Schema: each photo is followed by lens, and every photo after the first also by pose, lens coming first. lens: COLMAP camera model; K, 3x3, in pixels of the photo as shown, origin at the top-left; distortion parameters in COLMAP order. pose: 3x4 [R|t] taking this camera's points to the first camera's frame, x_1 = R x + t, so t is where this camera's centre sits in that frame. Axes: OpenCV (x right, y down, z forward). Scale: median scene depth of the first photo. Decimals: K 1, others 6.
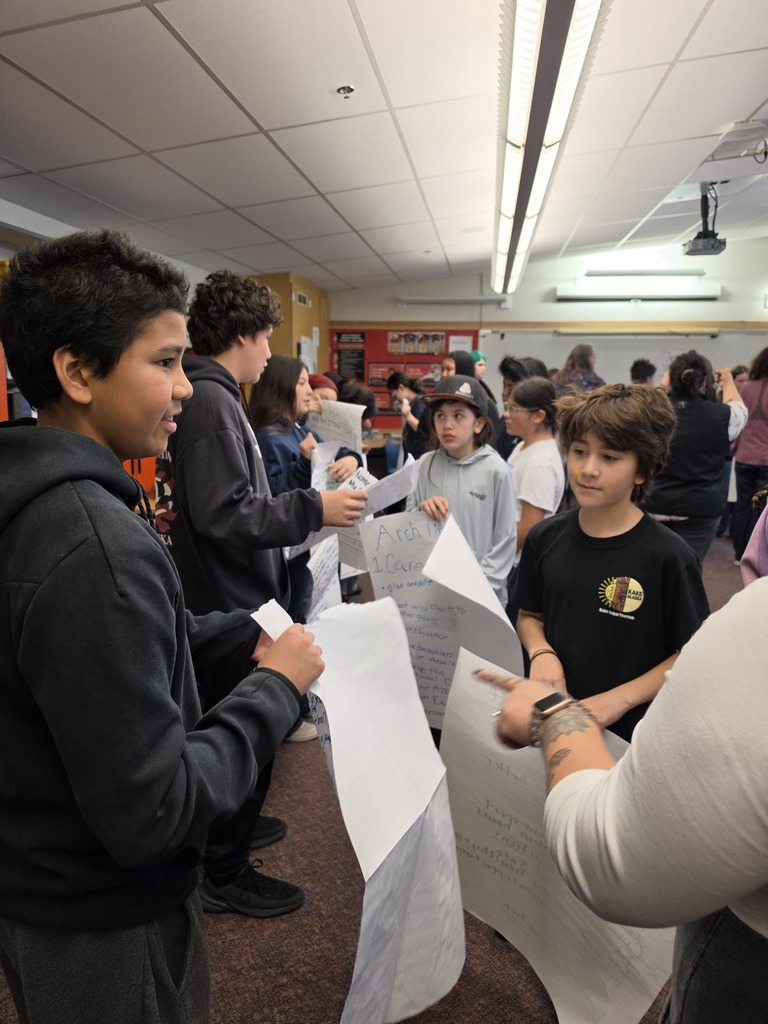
lens RADIAL K [[730.4, 0, 382.7], [0, 730.4, 501.5], [0, 0, 1]] dist [0.107685, -0.144101]
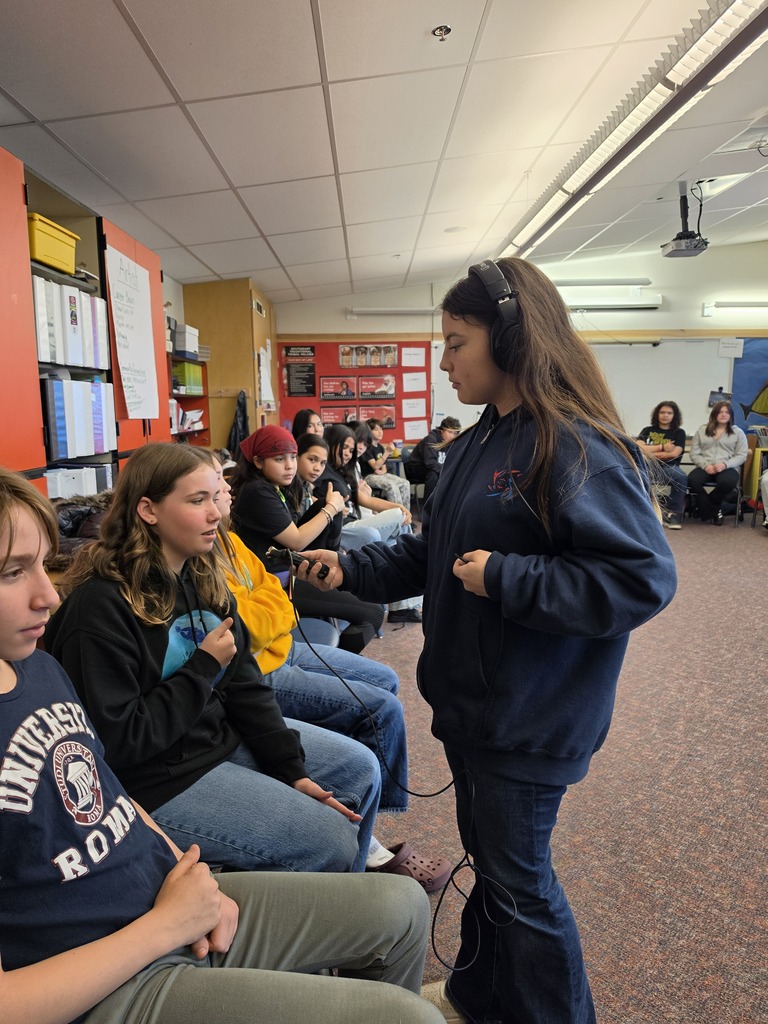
lens RADIAL K [[713.7, 0, 369.8], [0, 713.7, 530.4], [0, 0, 1]] dist [0.098883, -0.167164]
pose [[0.989110, -0.048018, 0.139126, -0.098127], [0.047548, 0.998846, 0.006708, 0.009795], [-0.139288, -0.000020, 0.990252, 0.056807]]
